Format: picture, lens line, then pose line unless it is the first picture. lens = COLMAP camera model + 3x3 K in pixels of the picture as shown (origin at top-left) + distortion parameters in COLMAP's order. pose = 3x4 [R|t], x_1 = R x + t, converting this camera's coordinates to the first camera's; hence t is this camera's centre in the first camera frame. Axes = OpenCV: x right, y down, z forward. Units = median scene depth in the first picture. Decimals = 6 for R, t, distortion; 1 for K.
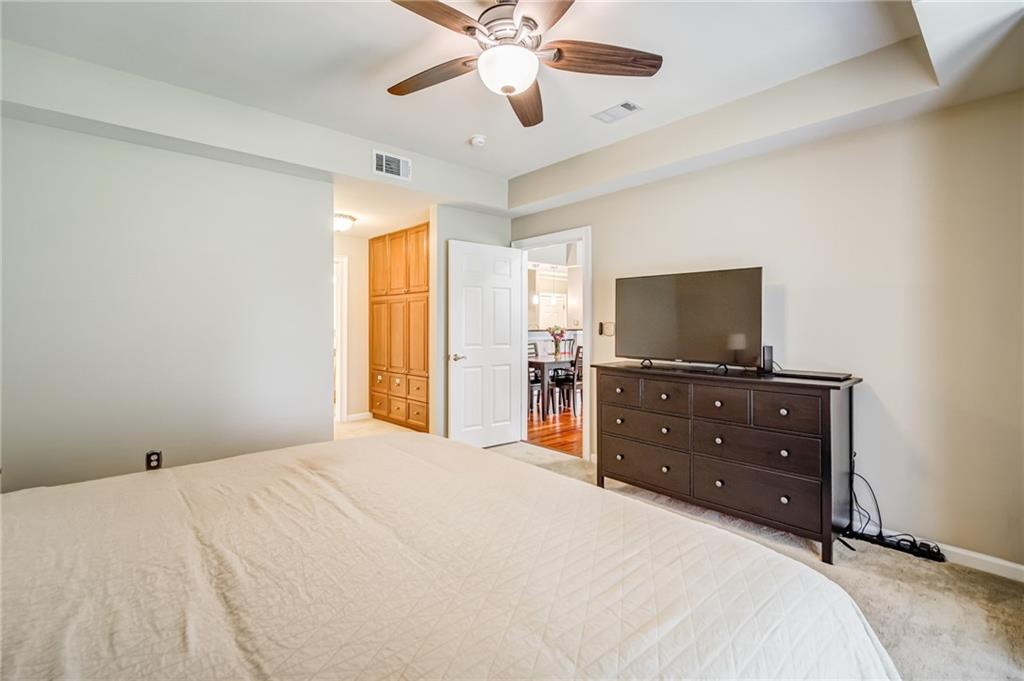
lens RADIAL K [[453.4, 0, 512.5], [0, 453.4, 327.5], [0, 0, 1]] dist [0.018590, 0.000049]
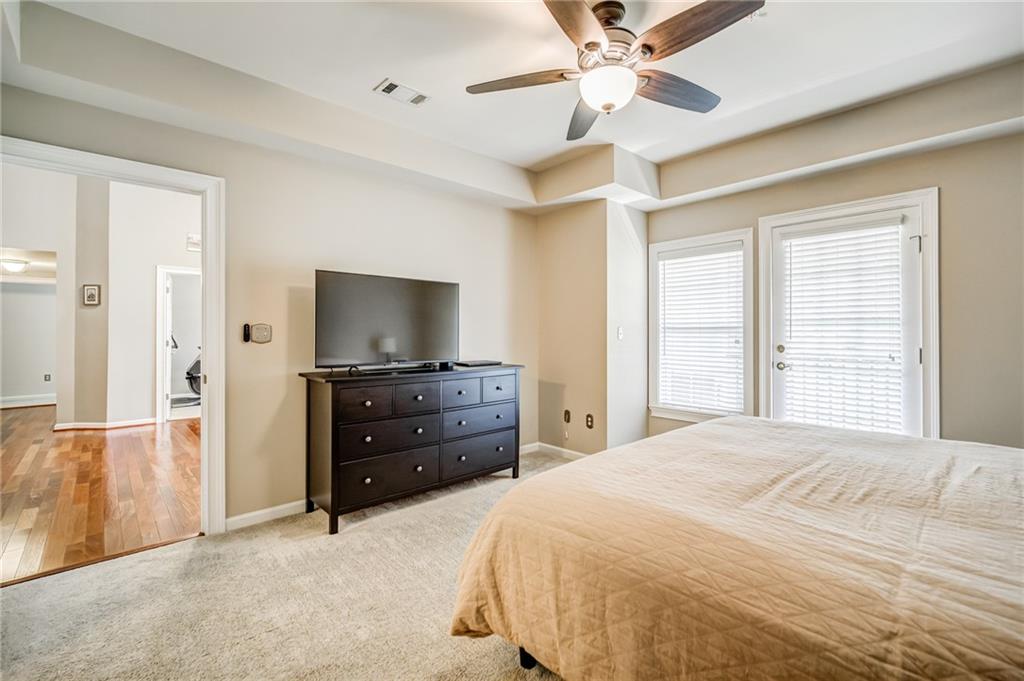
lens RADIAL K [[453.4, 0, 512.5], [0, 453.4, 327.5], [0, 0, 1]] dist [0.018590, 0.000049]
pose [[-0.021308, 0.003617, 0.999766, -0.606278], [0.002304, 0.999991, -0.003568, -0.002536], [-0.999770, 0.002227, -0.021316, 0.704241]]
